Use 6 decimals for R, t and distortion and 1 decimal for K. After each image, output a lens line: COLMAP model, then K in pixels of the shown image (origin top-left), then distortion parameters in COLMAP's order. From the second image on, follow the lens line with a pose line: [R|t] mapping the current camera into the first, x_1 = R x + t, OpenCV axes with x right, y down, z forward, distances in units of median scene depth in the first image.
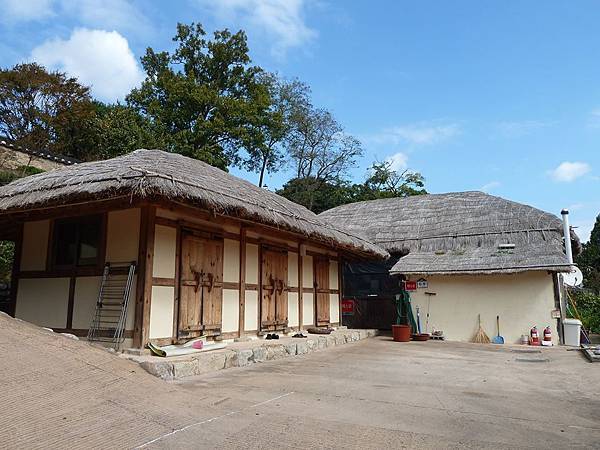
lens RADIAL K [[443.9, 0, 297.0], [0, 443.9, 222.6], [0, 0, 1]] dist [-0.040979, 0.007209]
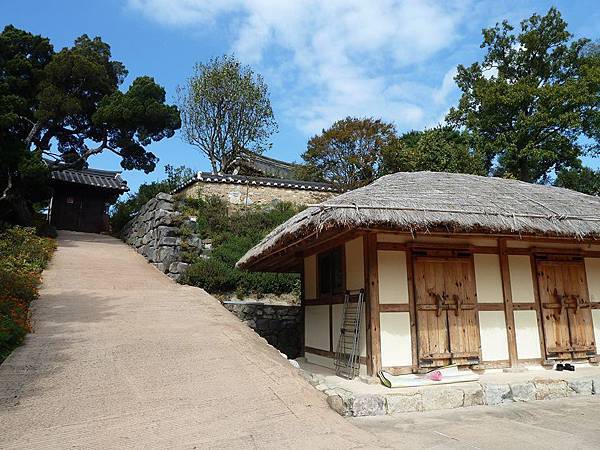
lens RADIAL K [[428.6, 0, 300.0], [0, 428.6, 225.0], [0, 0, 1]] dist [-0.037524, 0.001178]
pose [[0.718682, -0.149894, -0.678991, 0.186674], [0.131845, 0.988150, -0.078592, 0.000136], [0.682725, -0.033039, 0.729928, 0.150967]]
